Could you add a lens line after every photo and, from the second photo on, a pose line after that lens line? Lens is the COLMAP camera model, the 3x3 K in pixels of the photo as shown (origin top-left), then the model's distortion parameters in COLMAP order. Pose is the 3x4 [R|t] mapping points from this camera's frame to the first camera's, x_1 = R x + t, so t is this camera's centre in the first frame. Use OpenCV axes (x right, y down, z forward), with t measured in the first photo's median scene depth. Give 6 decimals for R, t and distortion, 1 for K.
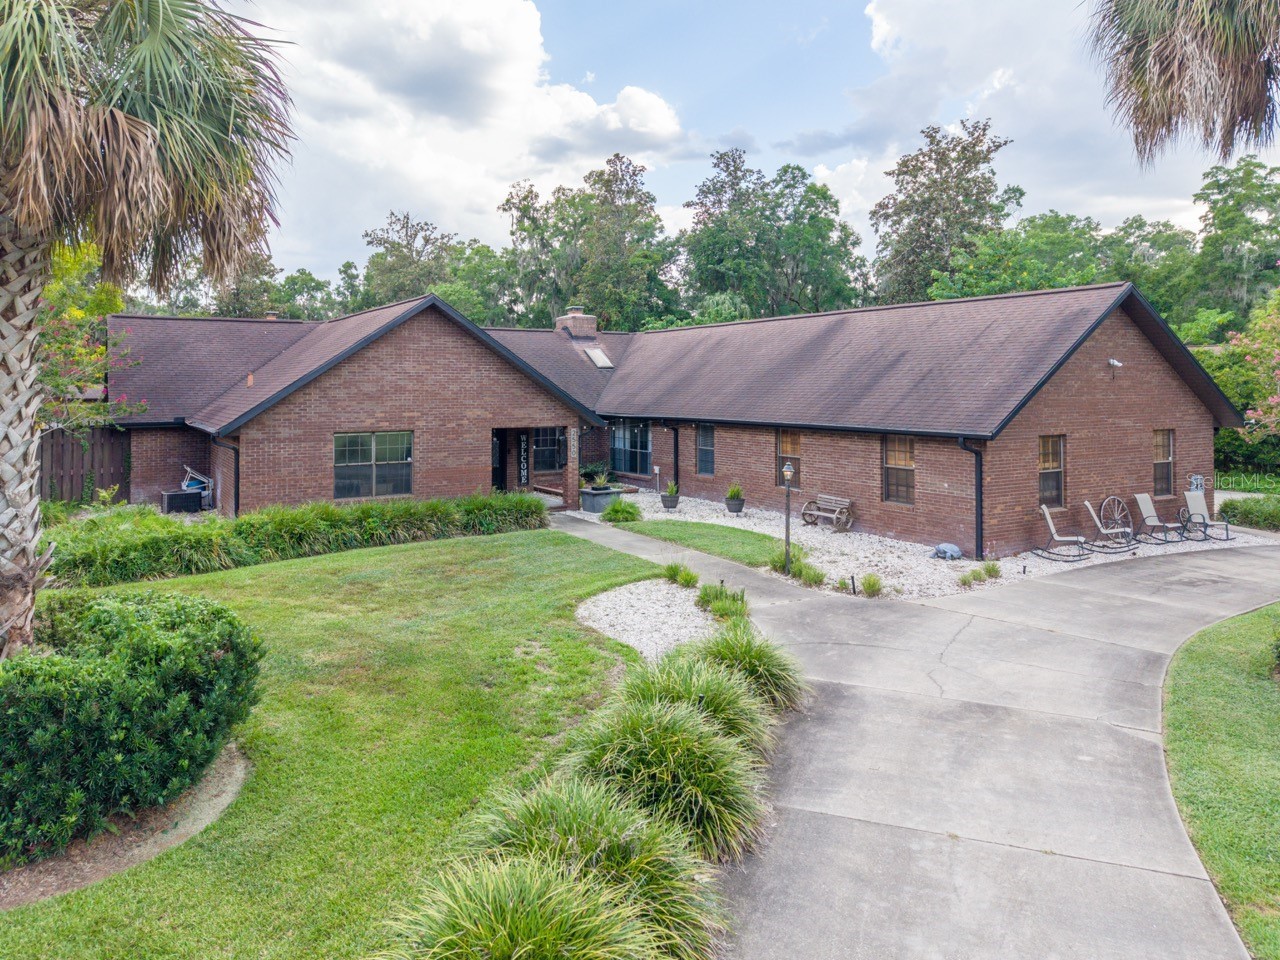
lens RADIAL K [[874.3, 0, 589.1], [0, 874.3, 478.5], [0, 0, 1]] dist [0.004484, 0.000637]
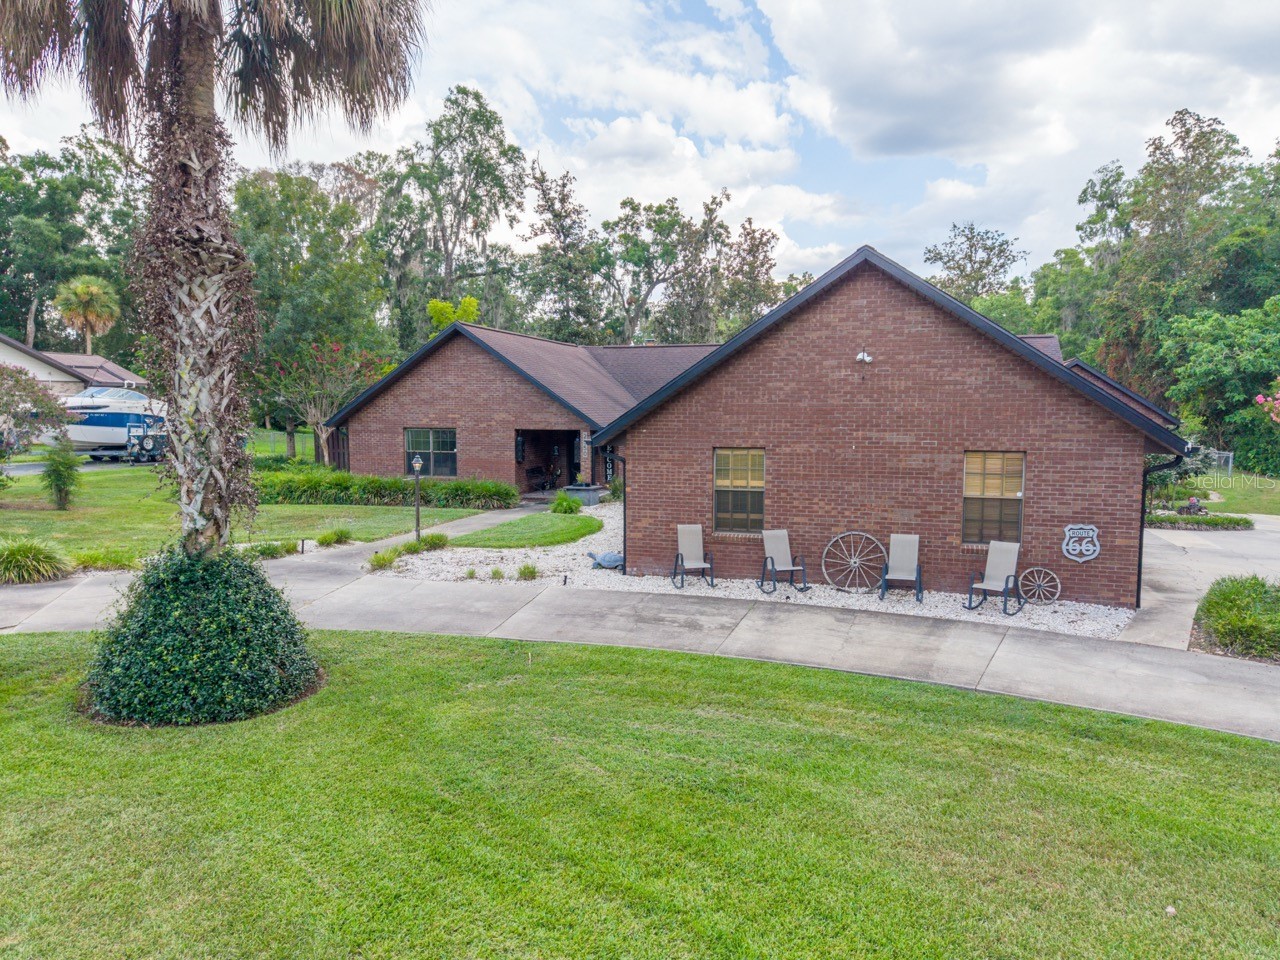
lens RADIAL K [[888.3, 0, 644.9], [0, 888.3, 474.7], [0, 0, 1]] dist [0.008643, -0.001248]
pose [[0.655812, 0.061047, -0.752452, 0.966297], [-0.082605, 0.996543, 0.008855, -0.019502], [0.750391, 0.056350, 0.658587, 0.315128]]
